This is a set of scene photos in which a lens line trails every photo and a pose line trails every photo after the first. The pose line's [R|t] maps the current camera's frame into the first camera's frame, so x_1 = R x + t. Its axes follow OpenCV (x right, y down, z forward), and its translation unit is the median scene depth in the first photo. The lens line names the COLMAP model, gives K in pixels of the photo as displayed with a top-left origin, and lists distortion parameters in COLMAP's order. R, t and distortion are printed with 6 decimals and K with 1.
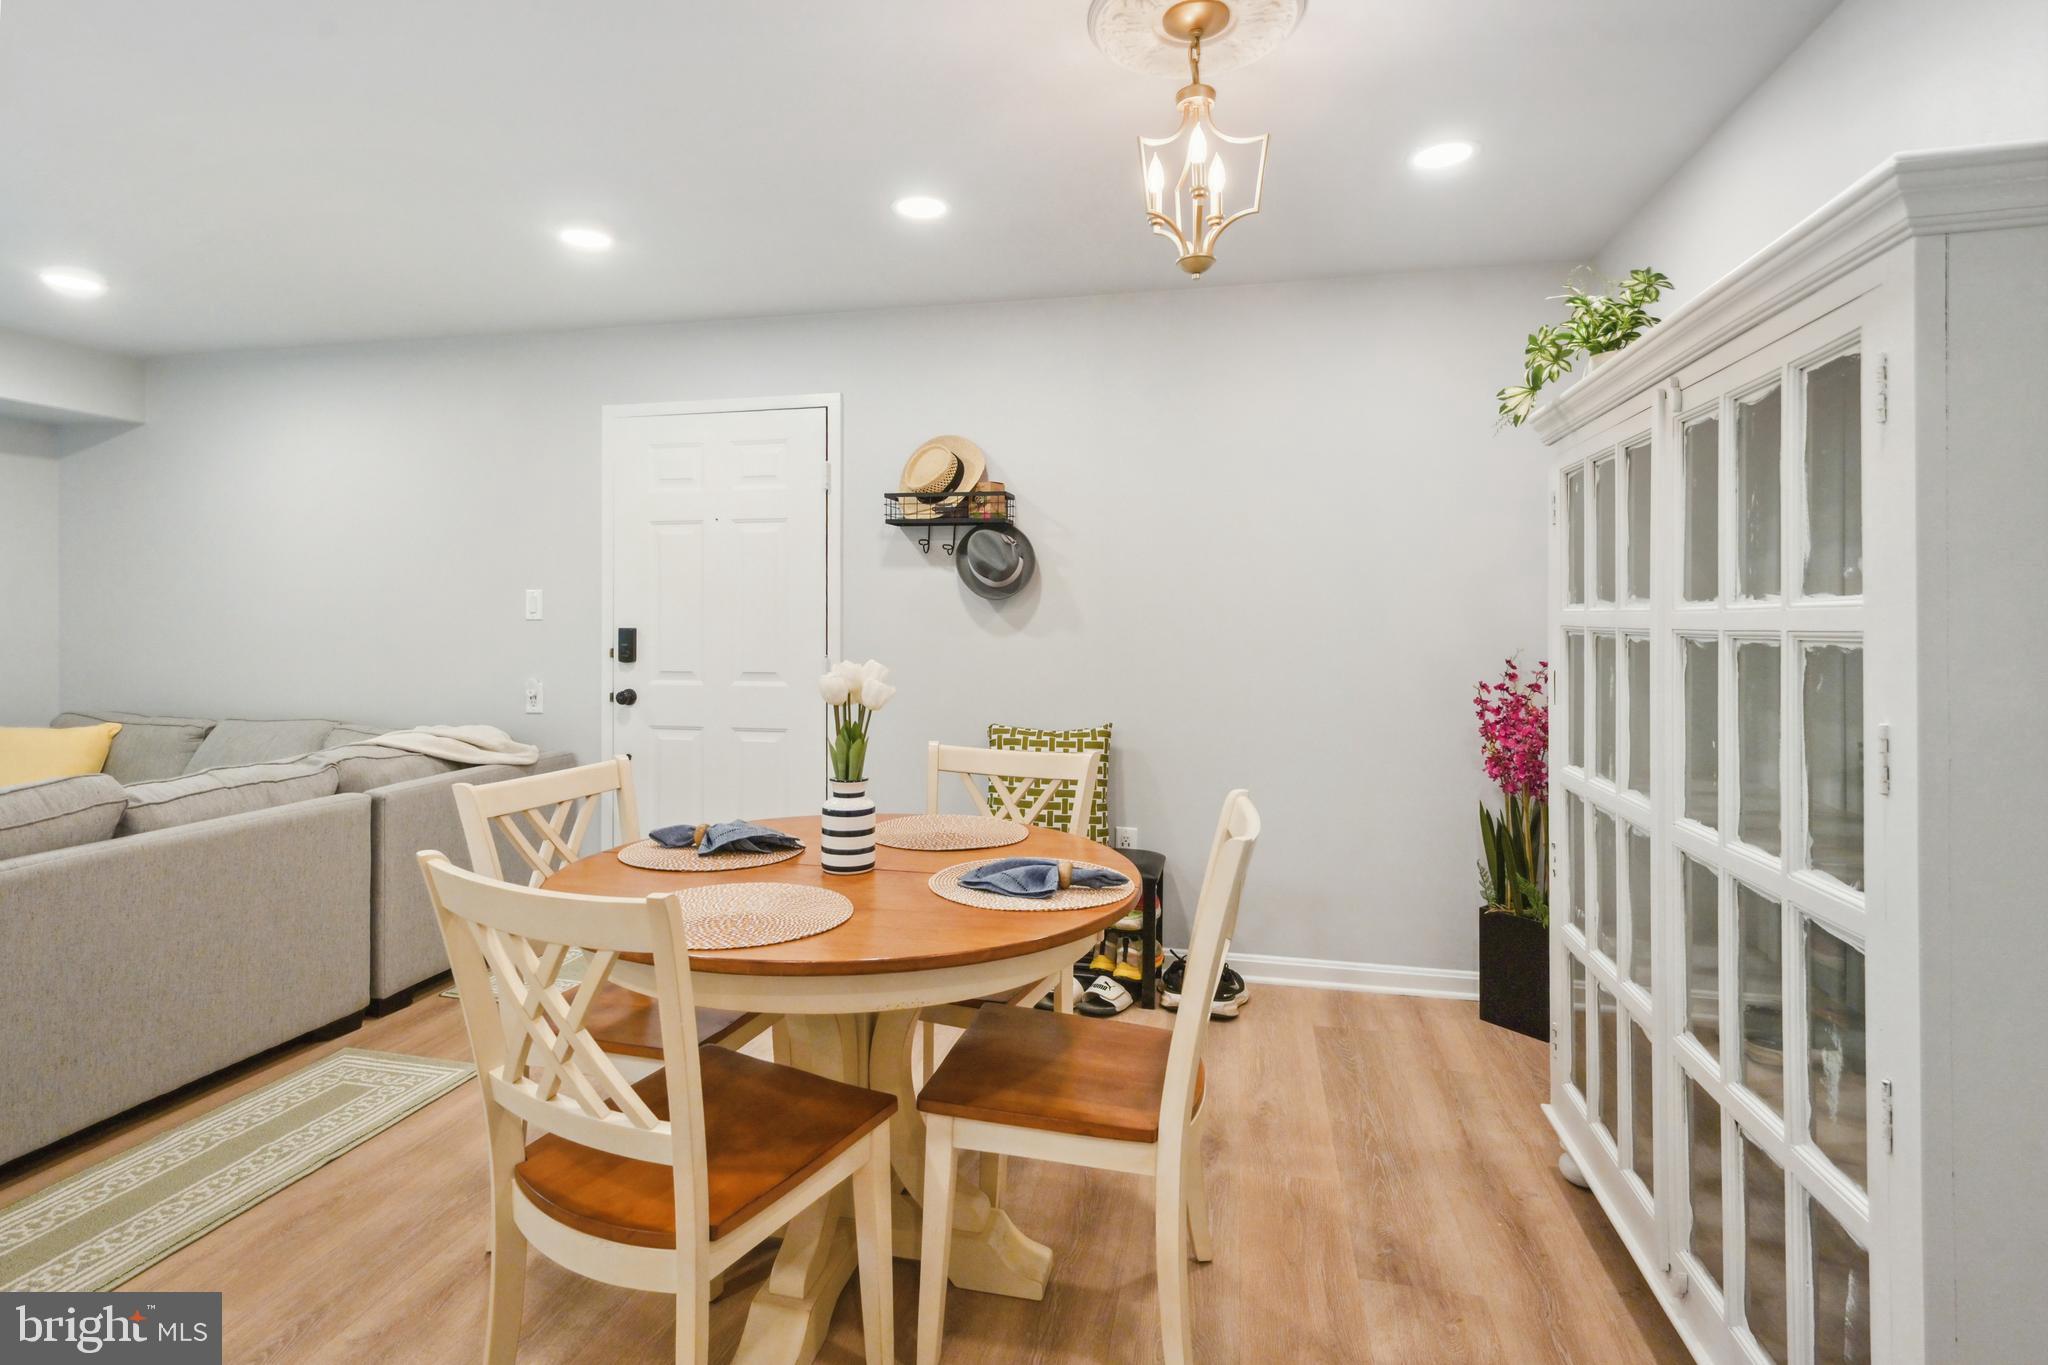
lens RADIAL K [[996.1, 0, 1024.0], [0, 996.1, 611.6], [0, 0, 1]] dist [0.002274, 0.000072]
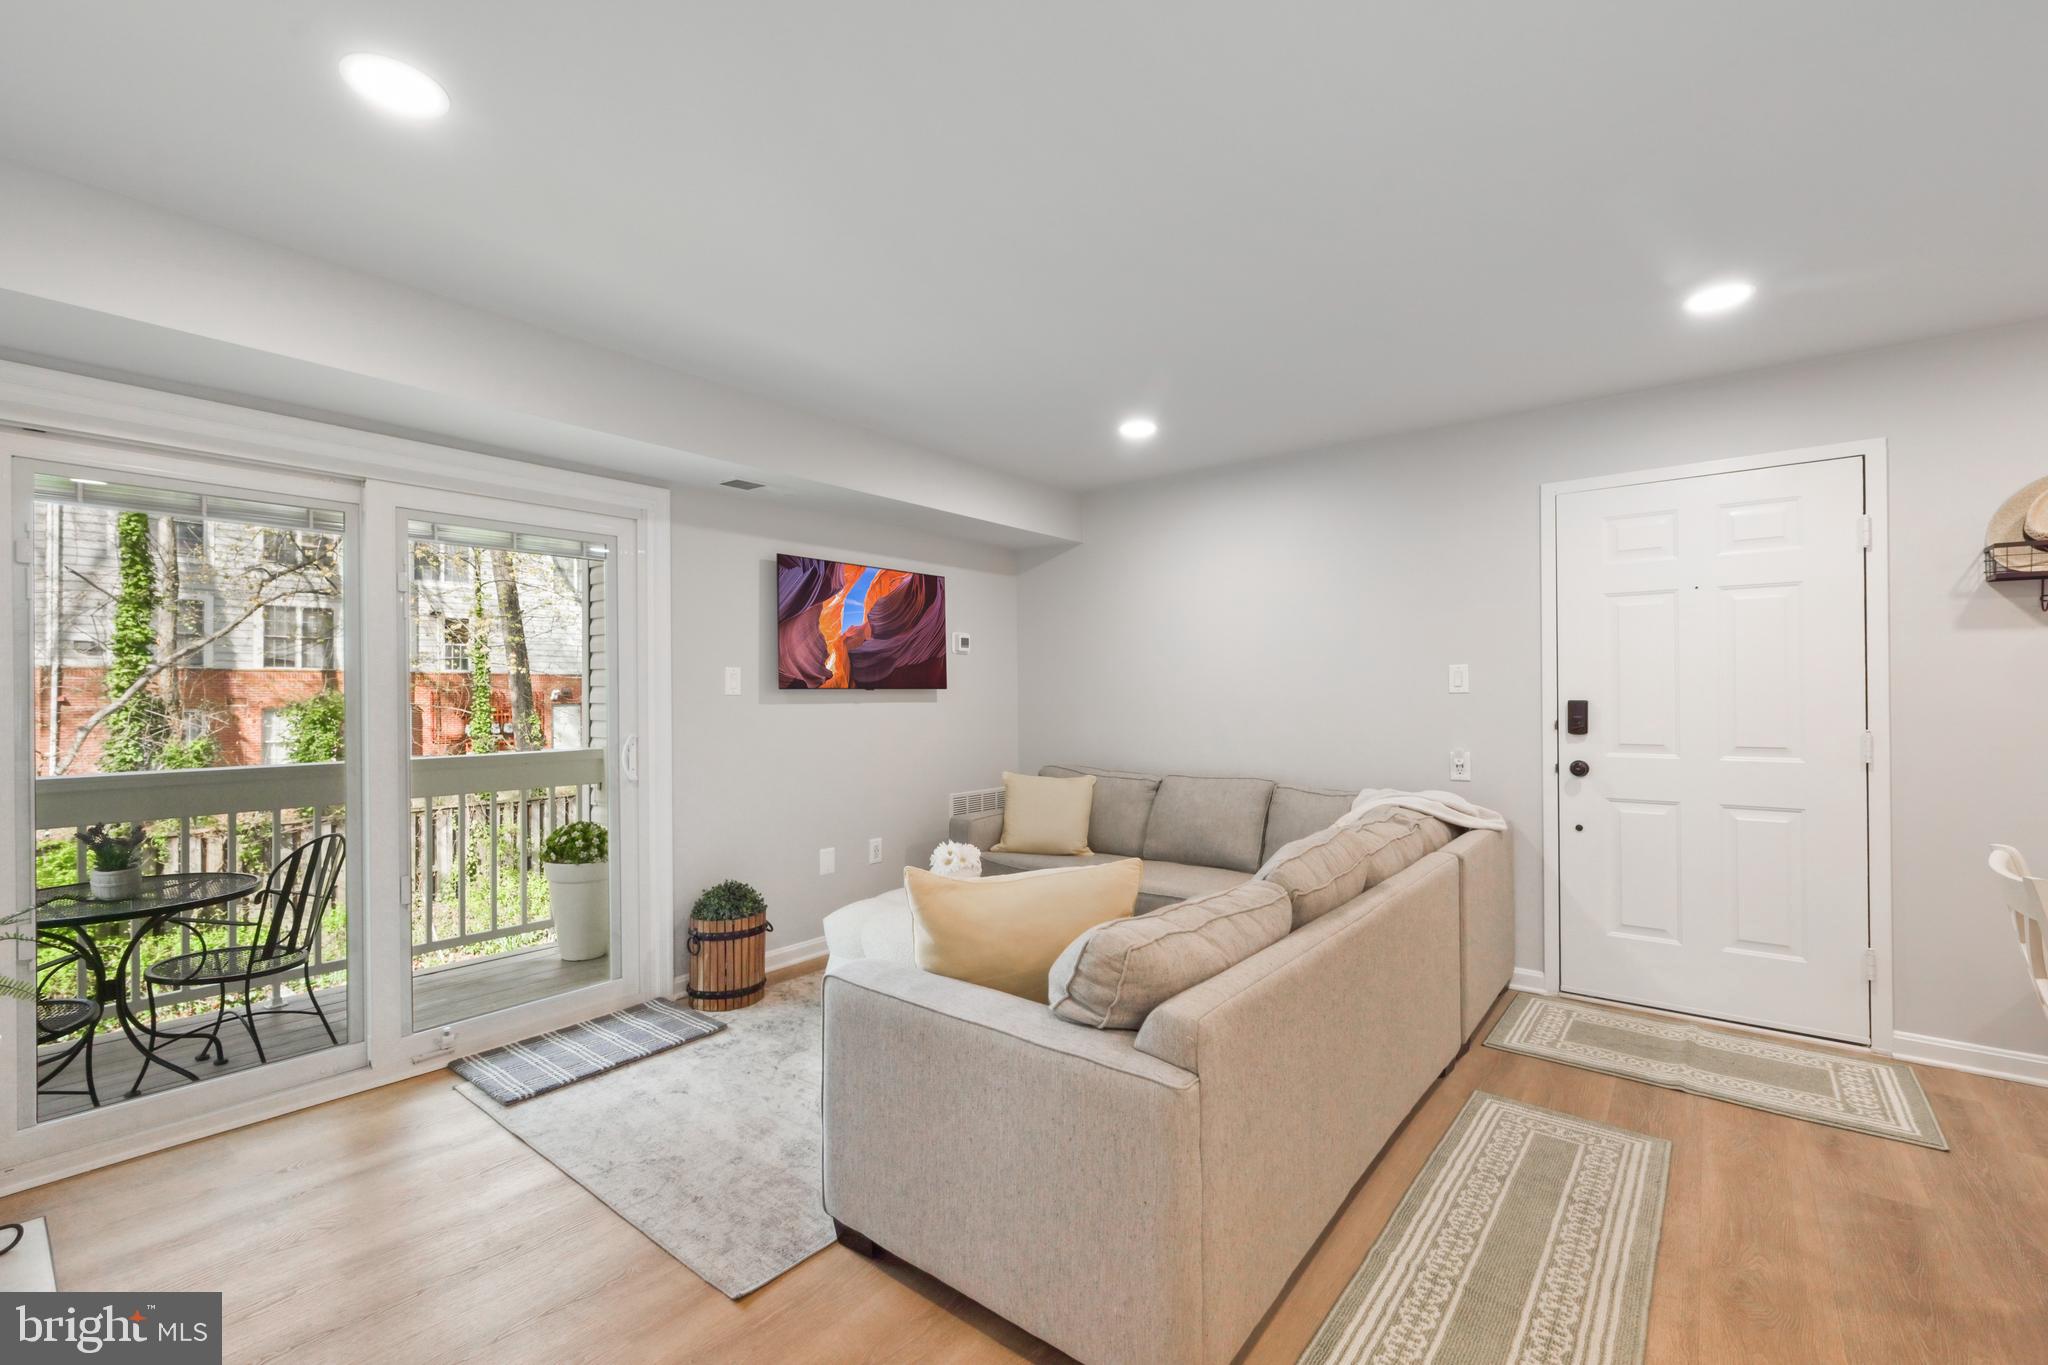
lens RADIAL K [[869.1, 0, 1025.1], [0, 869.1, 689.1], [0, 0, 1]] dist [0.000557, 0.000229]
pose [[0.896491, -0.007660, -0.442995, -0.544014], [0.008368, 0.999965, -0.000357, 0.000509], [0.442982, -0.003387, 0.896524, -0.043095]]
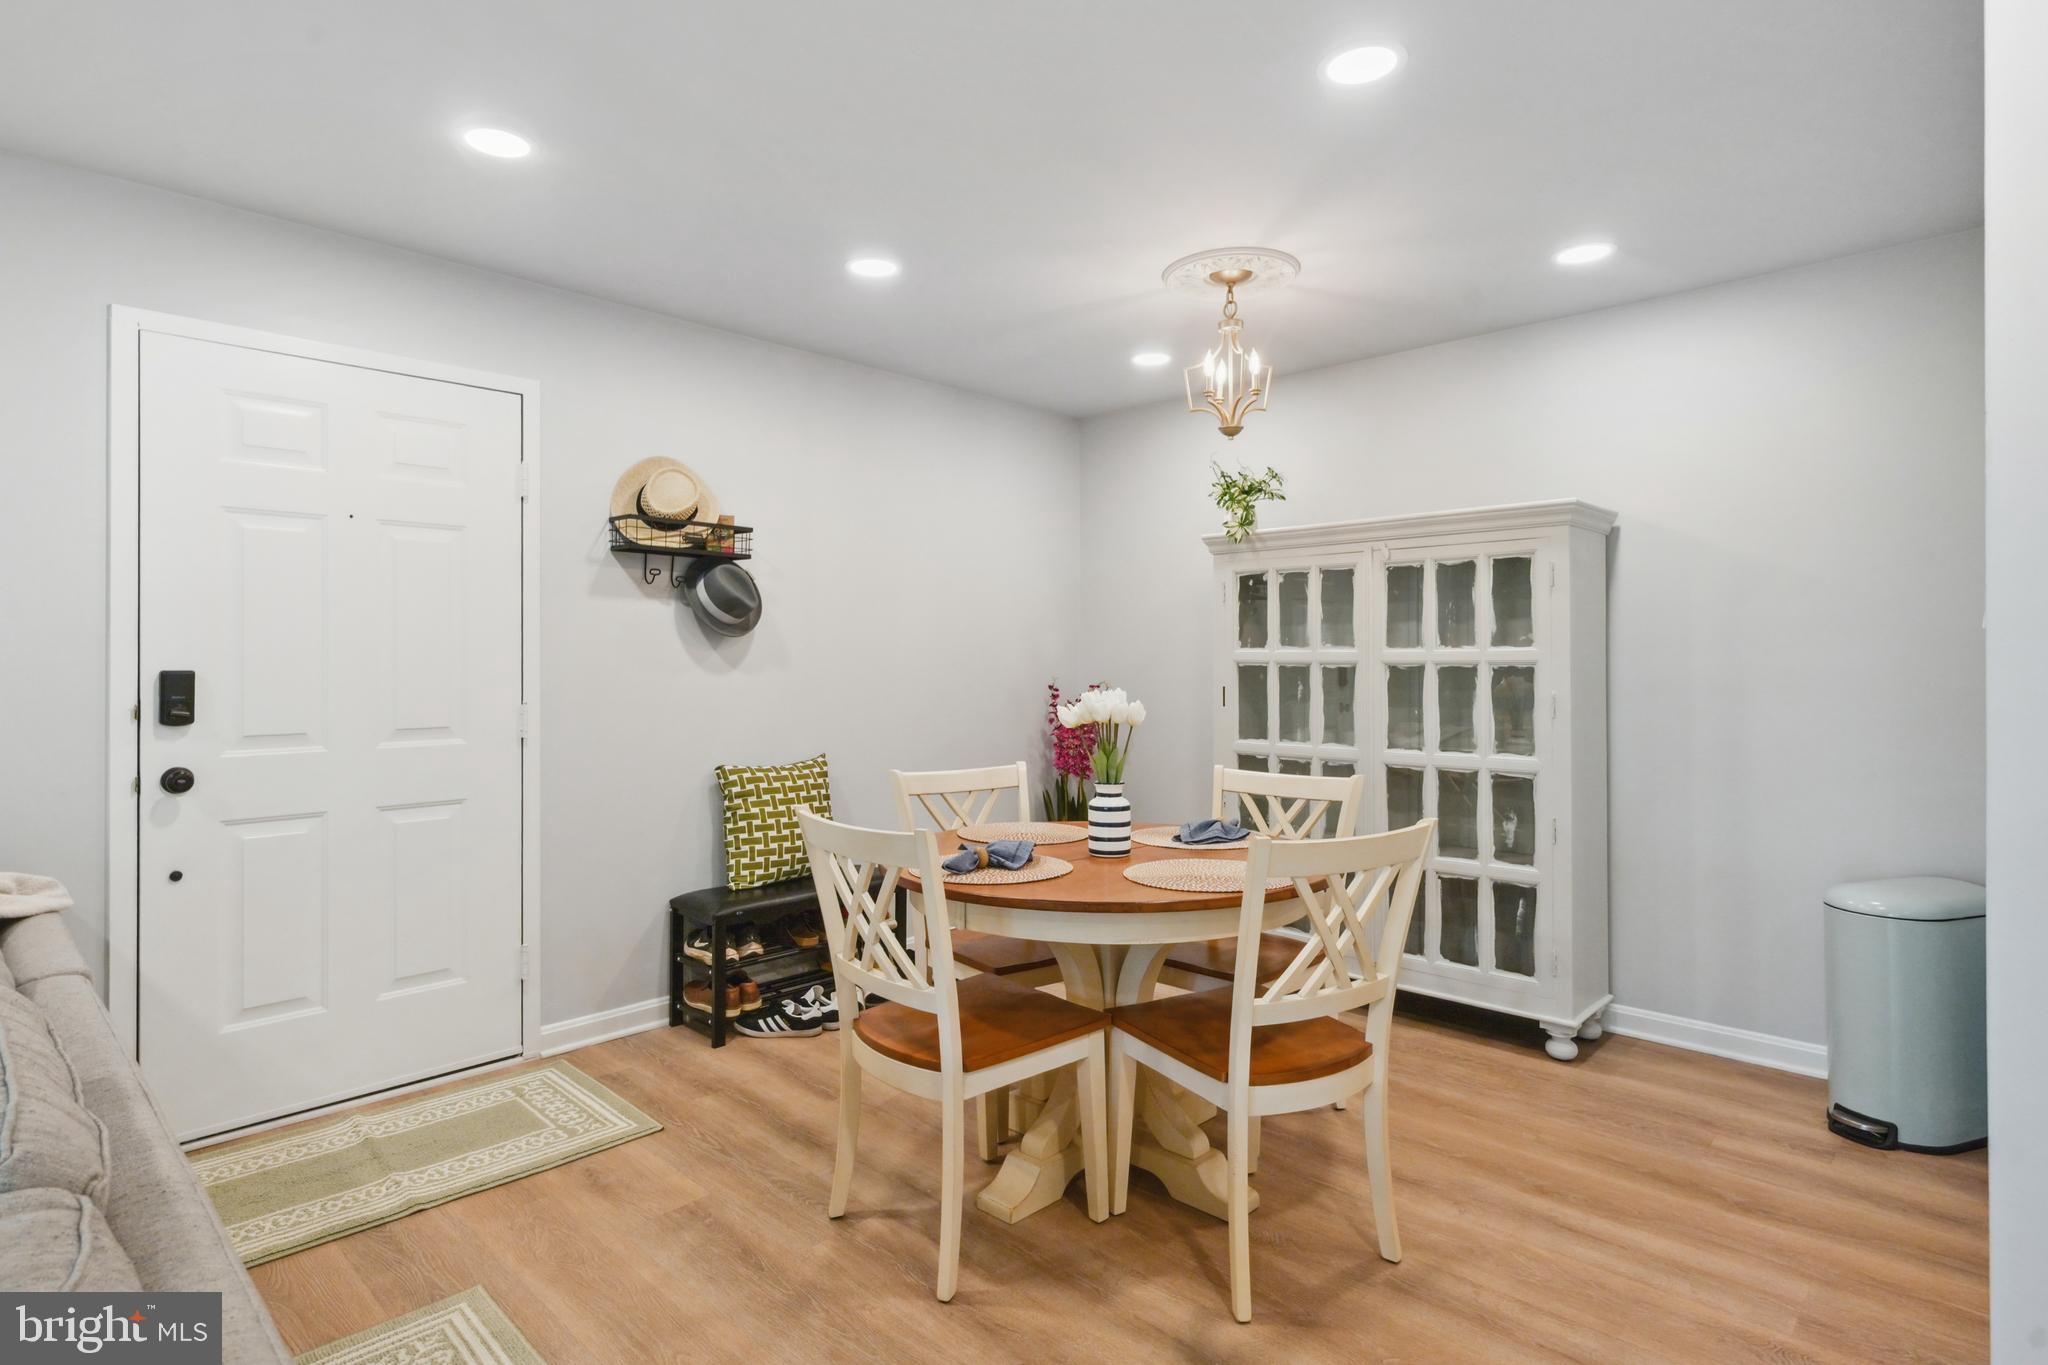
lens RADIAL K [[1055.8, 0, 1022.5], [0, 1055.8, 653.1], [0, 0, 1]] dist [0.002052, 0.000111]
pose [[0.522928, 0.004051, 0.852367, -0.732669], [-0.005791, 0.999983, -0.001199, 0.003212], [-0.852357, -0.004309, 0.522943, 0.210747]]
